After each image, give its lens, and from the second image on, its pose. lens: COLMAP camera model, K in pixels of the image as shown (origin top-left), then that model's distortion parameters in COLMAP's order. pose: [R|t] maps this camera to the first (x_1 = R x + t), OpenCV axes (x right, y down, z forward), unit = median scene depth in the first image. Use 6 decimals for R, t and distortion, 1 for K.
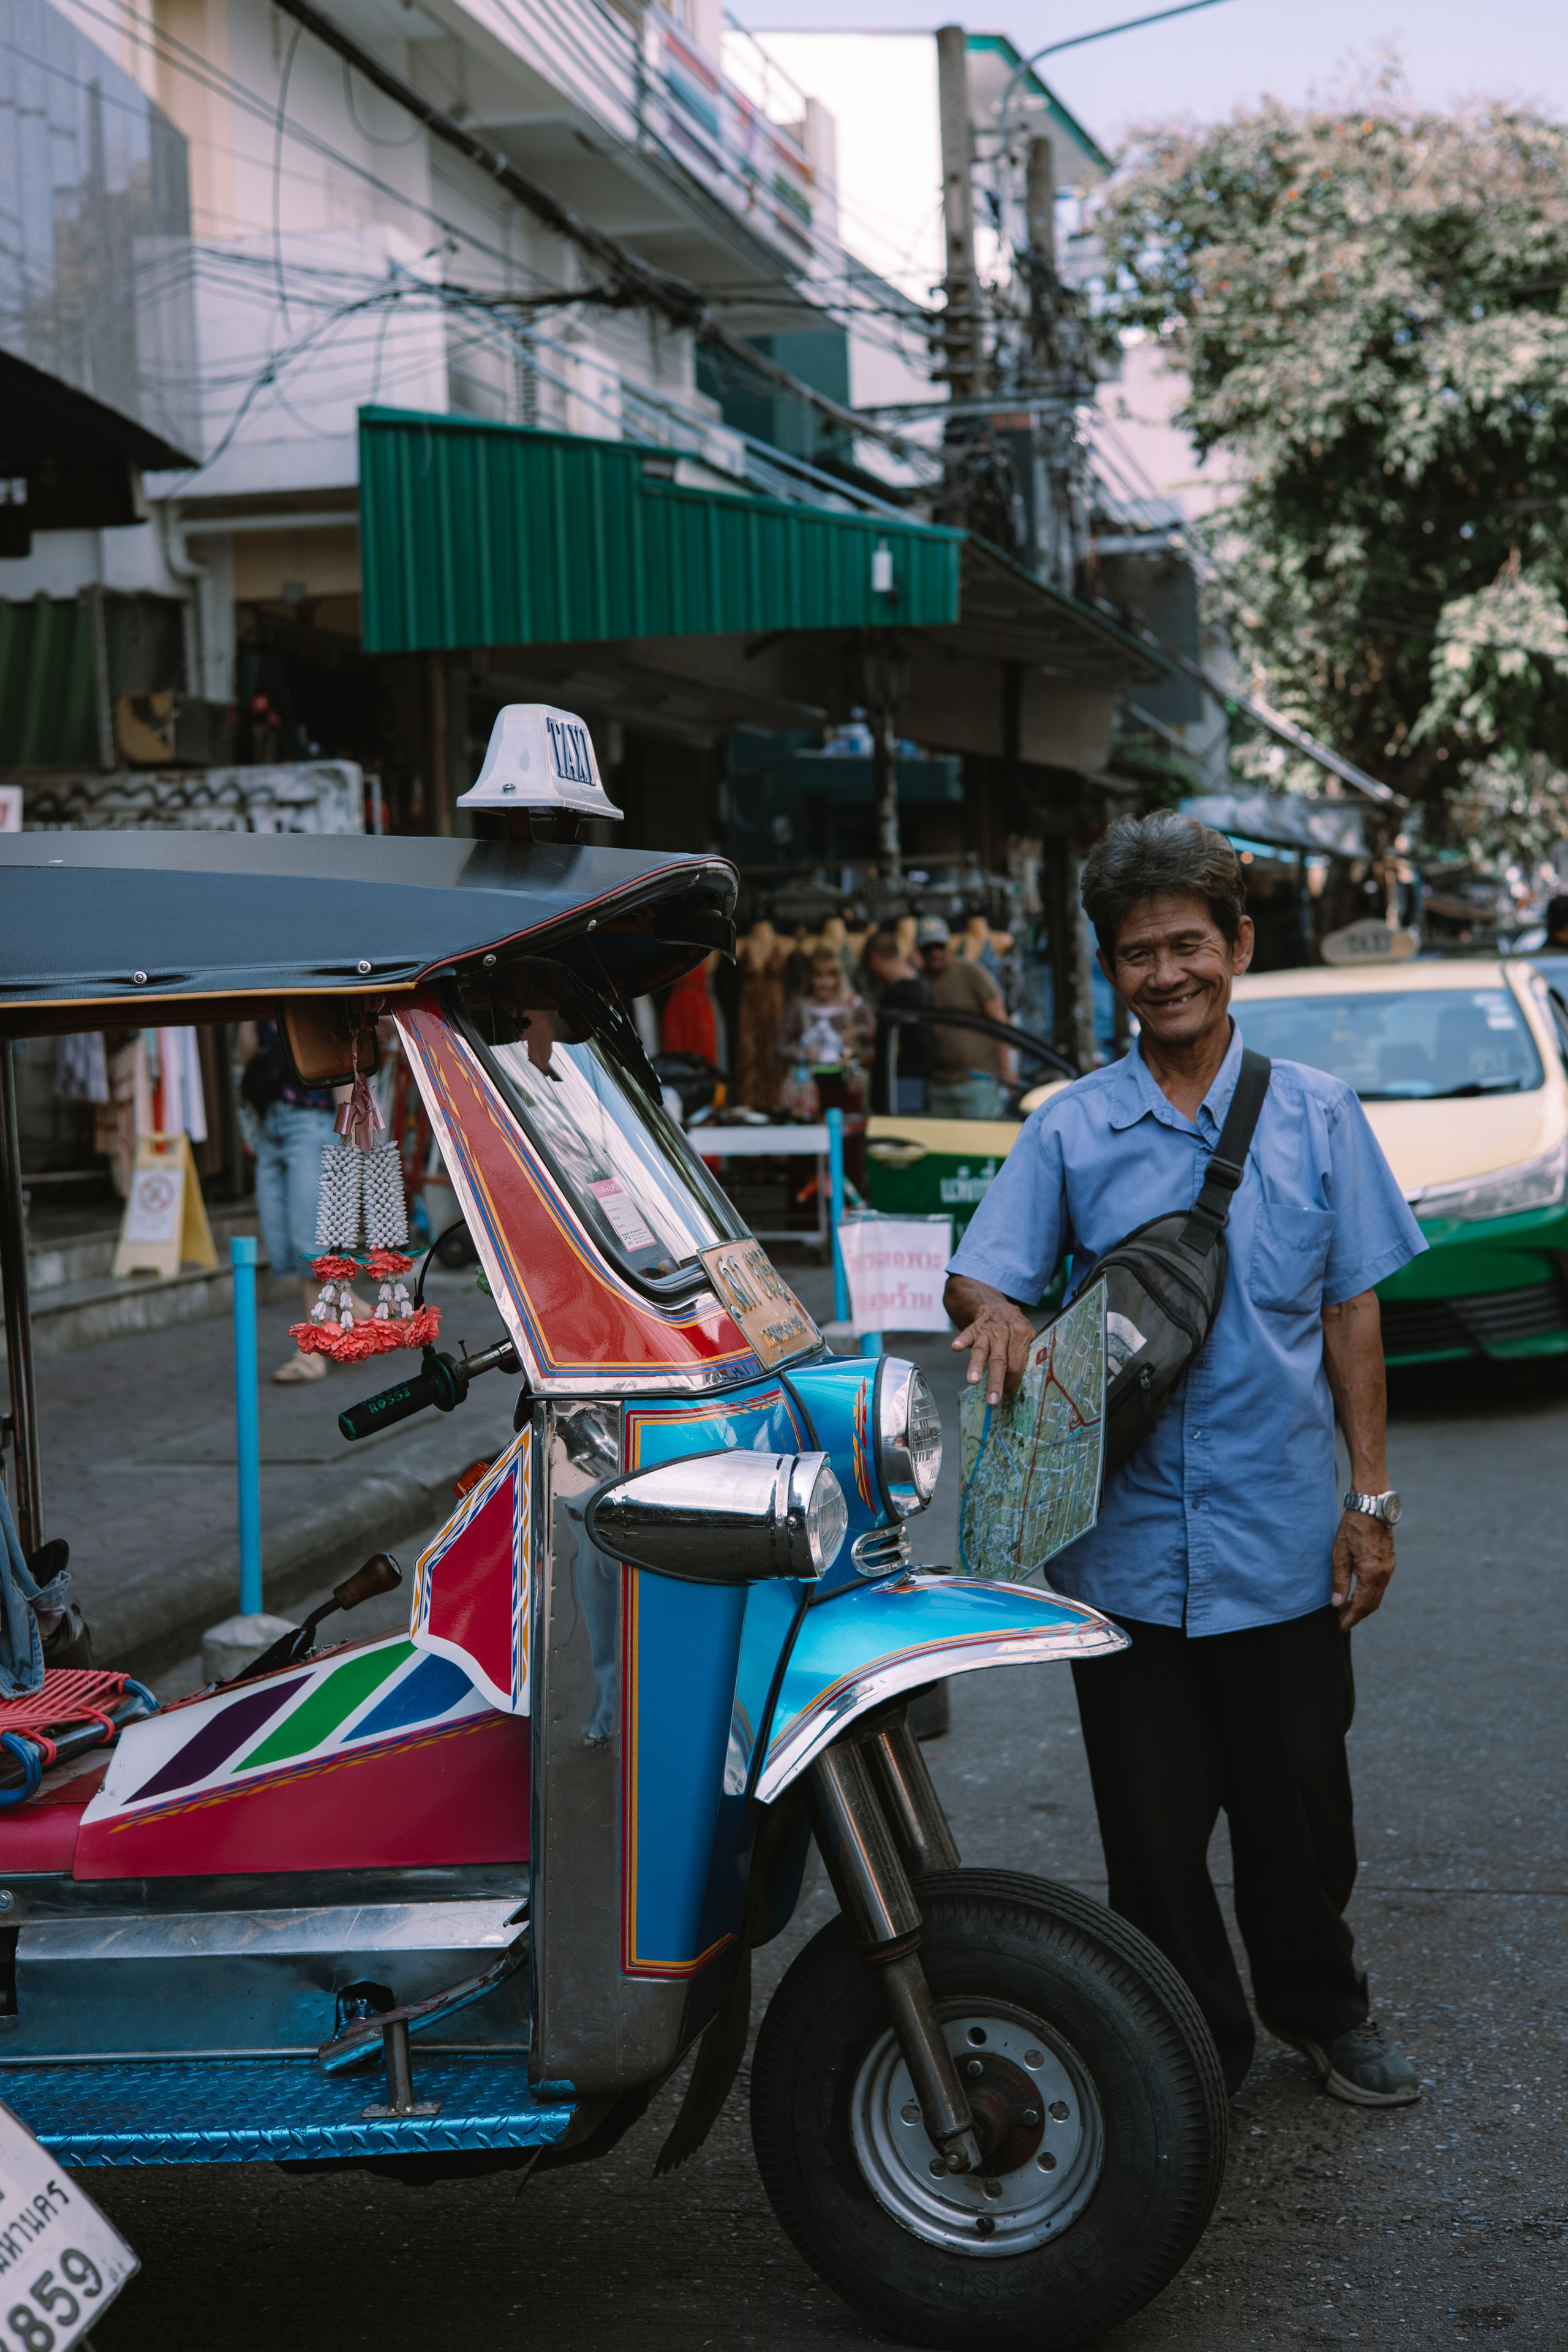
lens RADIAL K [[3595.4, 0, 746.8], [0, 3595.4, 1111.4], [0, 0, 1]] dist [0.023455, -0.140594]
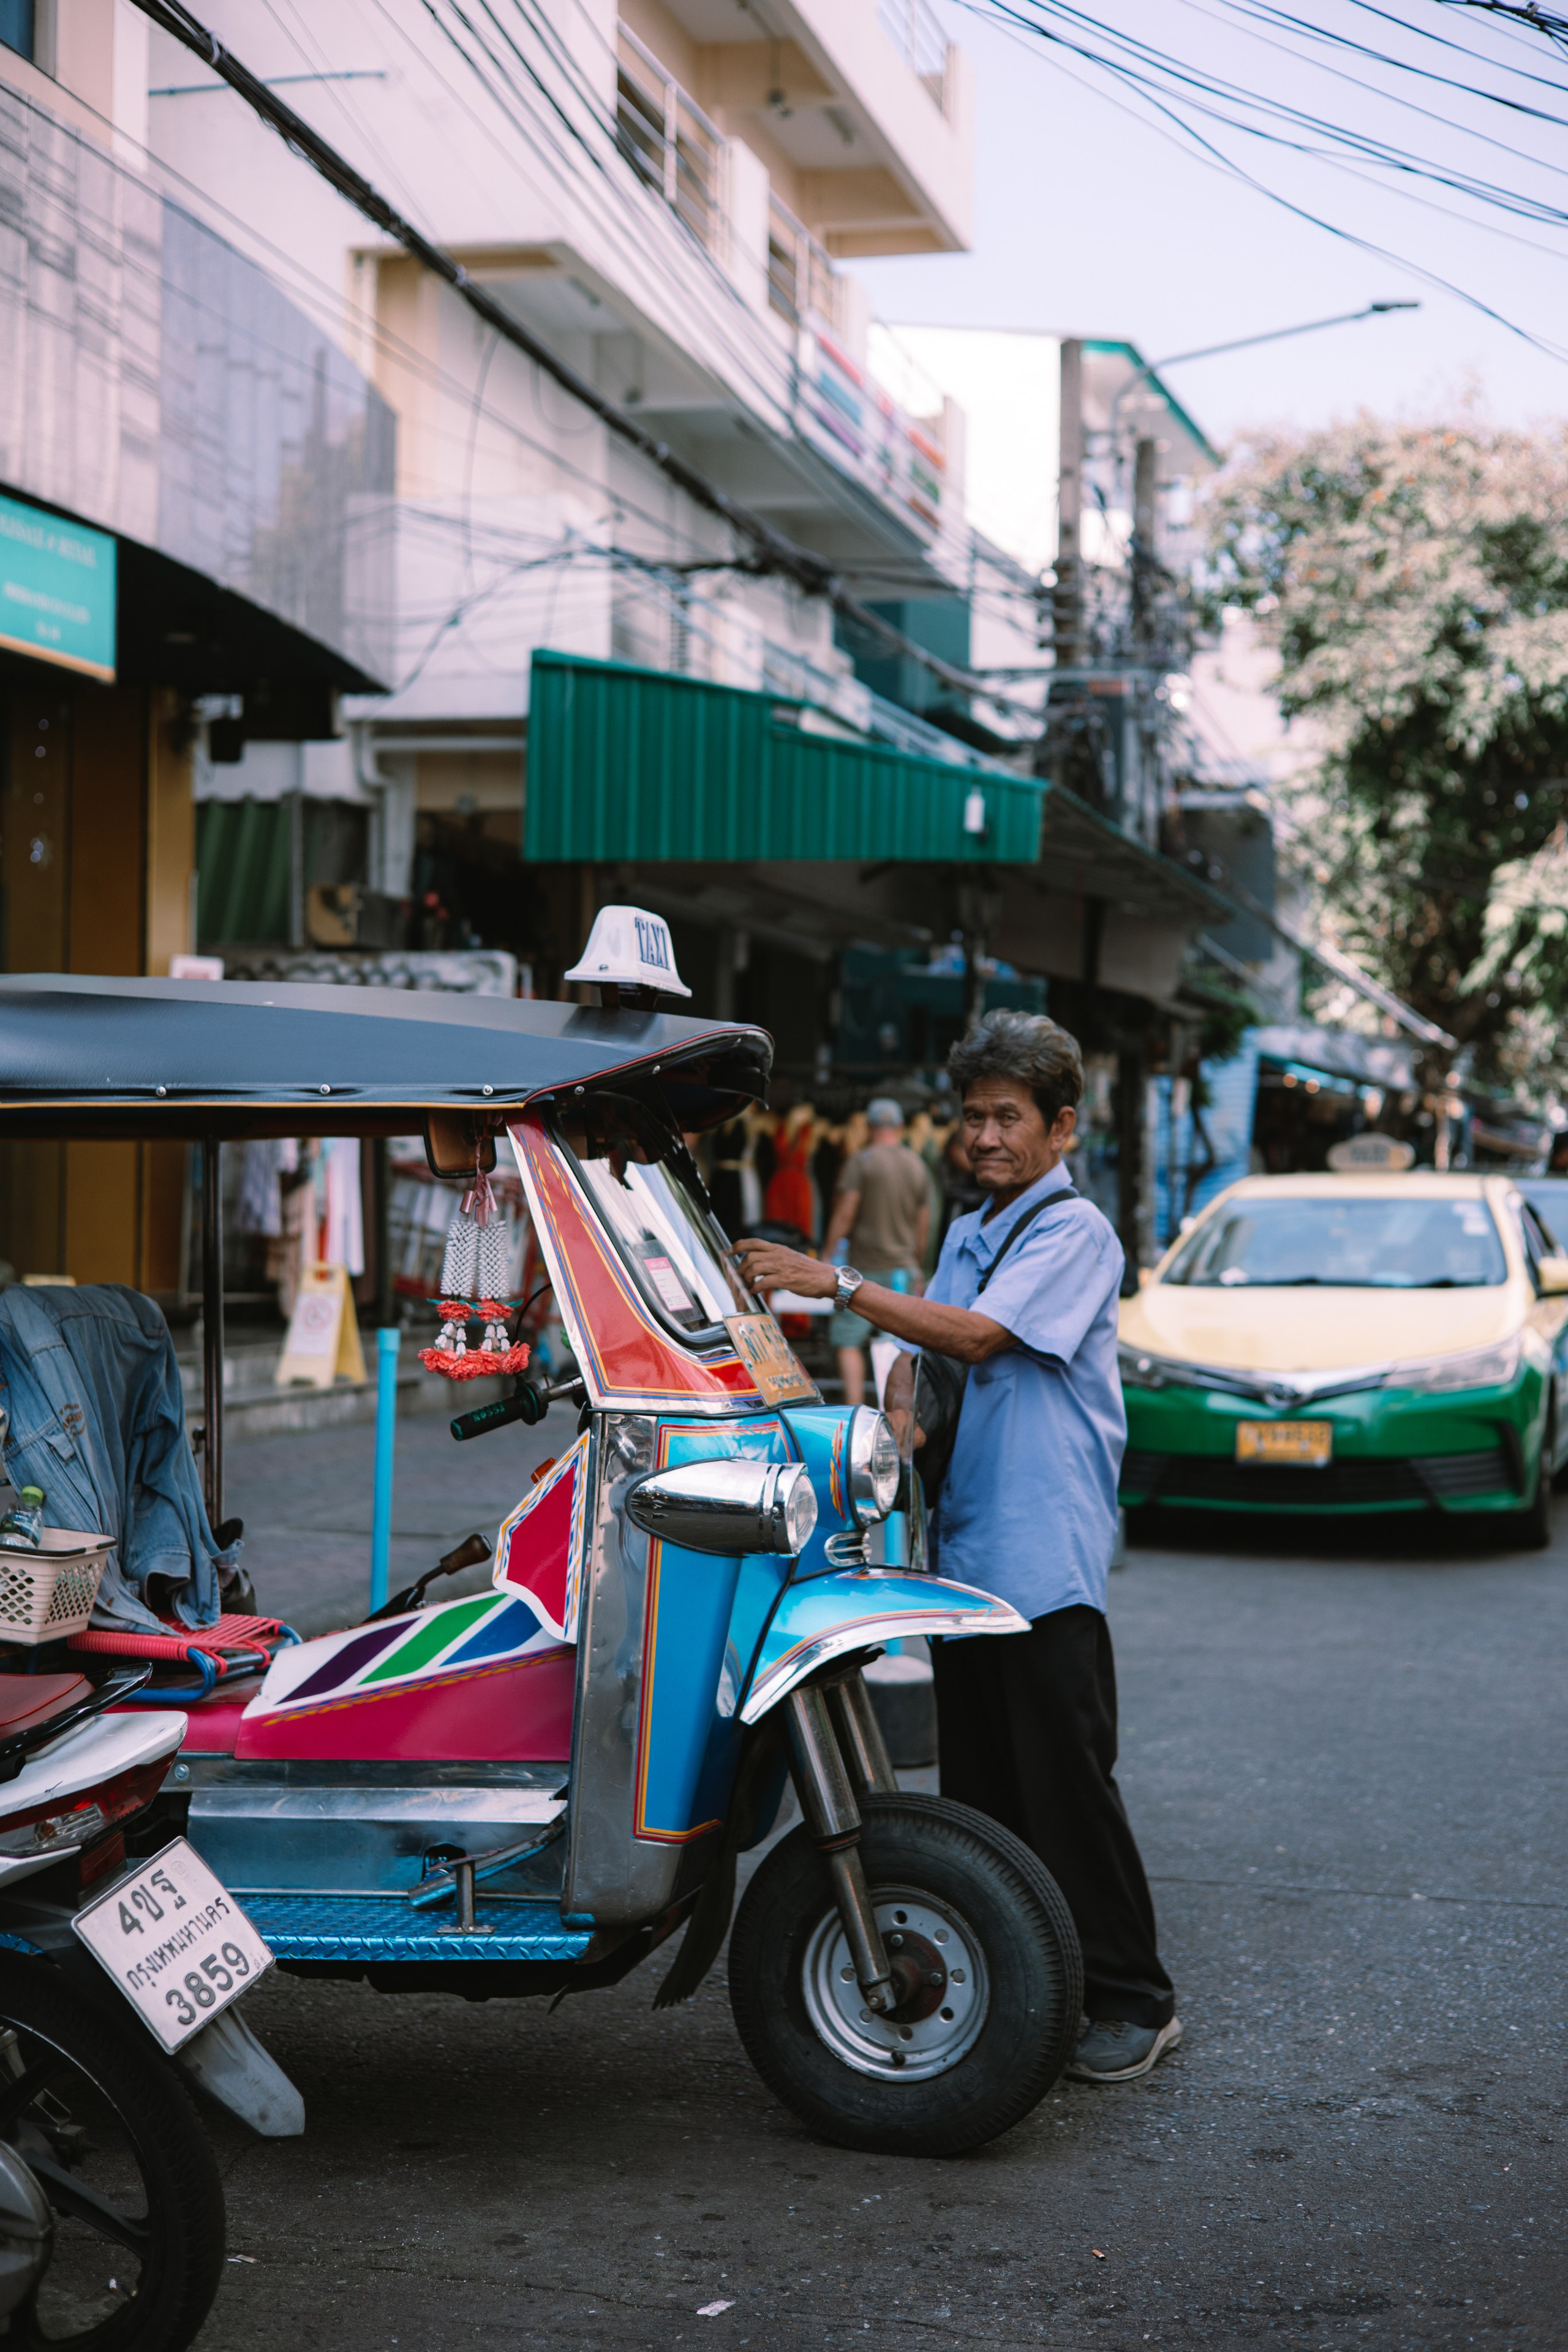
lens RADIAL K [[3311.2, 0, 784.0], [0, 3311.2, 1176.0], [0, 0, 1]] dist [-0.001473, 0.001013]
pose [[0.998212, 0.054597, -0.024316, 0.006679], [-0.055444, 0.997825, -0.035657, 0.005366], [0.022316, 0.036941, 0.999068, -0.044397]]
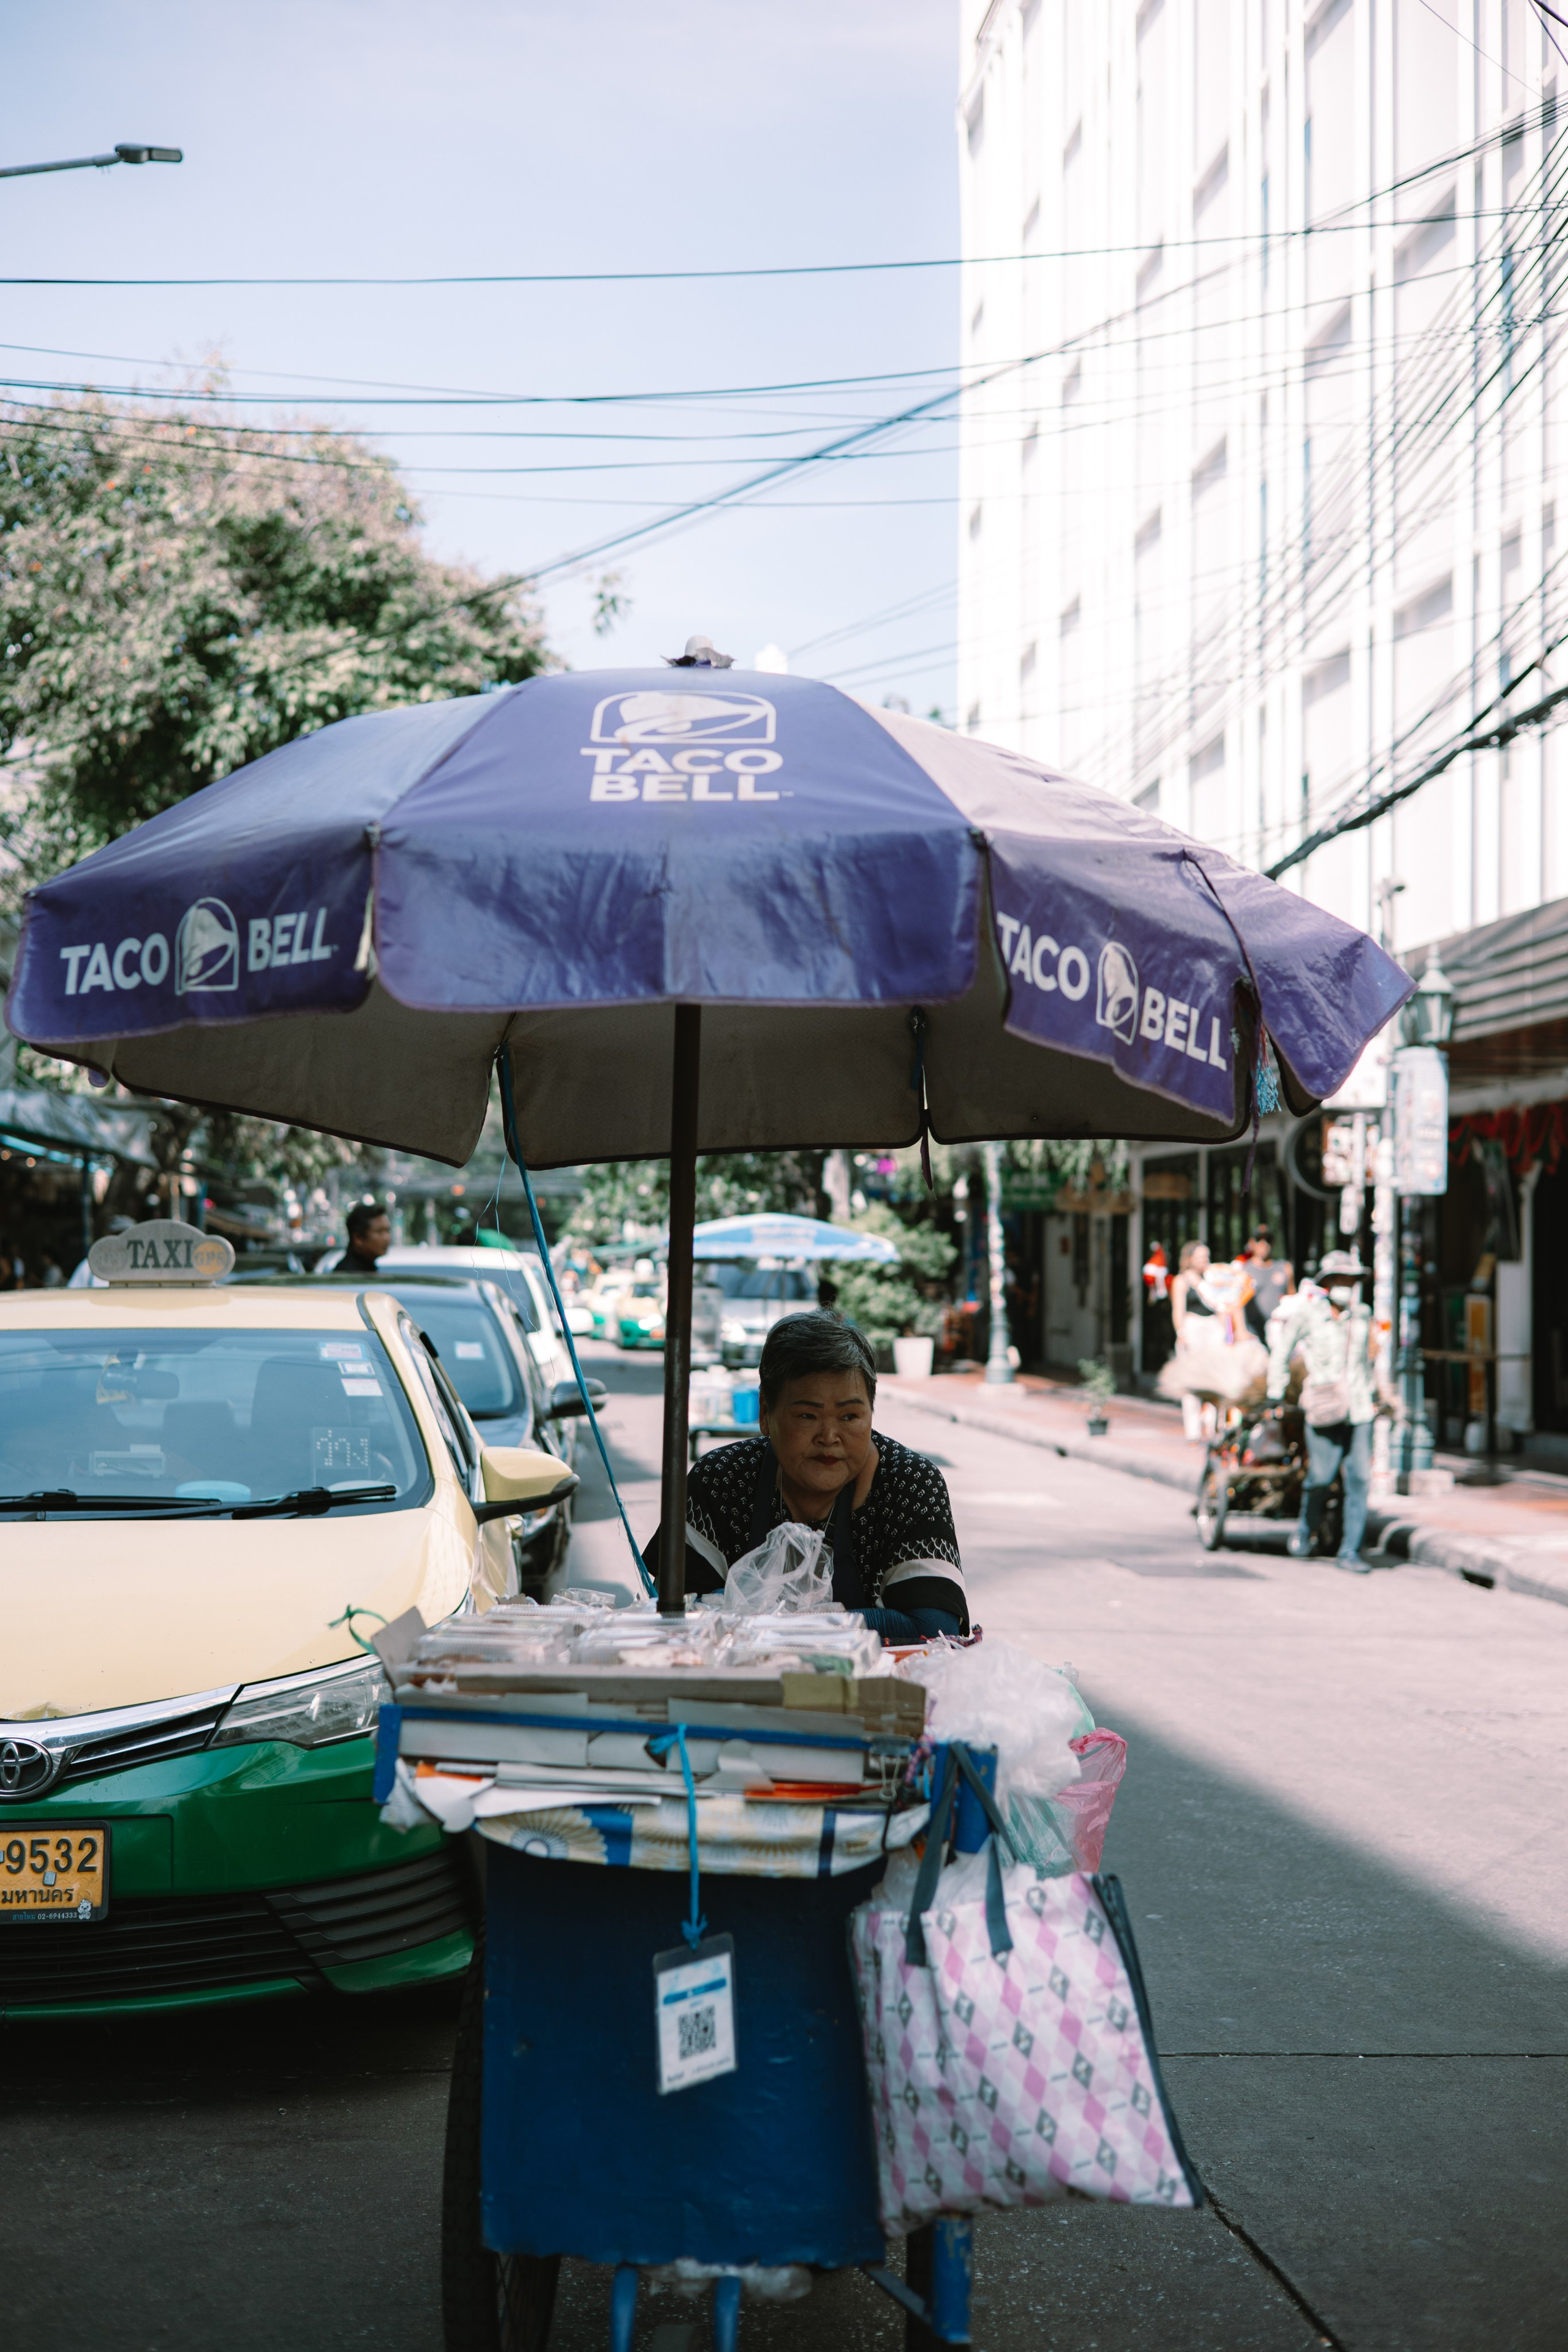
lens RADIAL K [[3188.1, 0, 784.0], [0, 3188.1, 1176.0], [0, 0, 1]] dist [0.052009, -0.255356]
pose [[0.931711, 0.063050, 0.357686, 0.043425], [-0.037329, 0.996225, -0.078369, -0.012102], [-0.361277, 0.059665, 0.930548, 0.258917]]
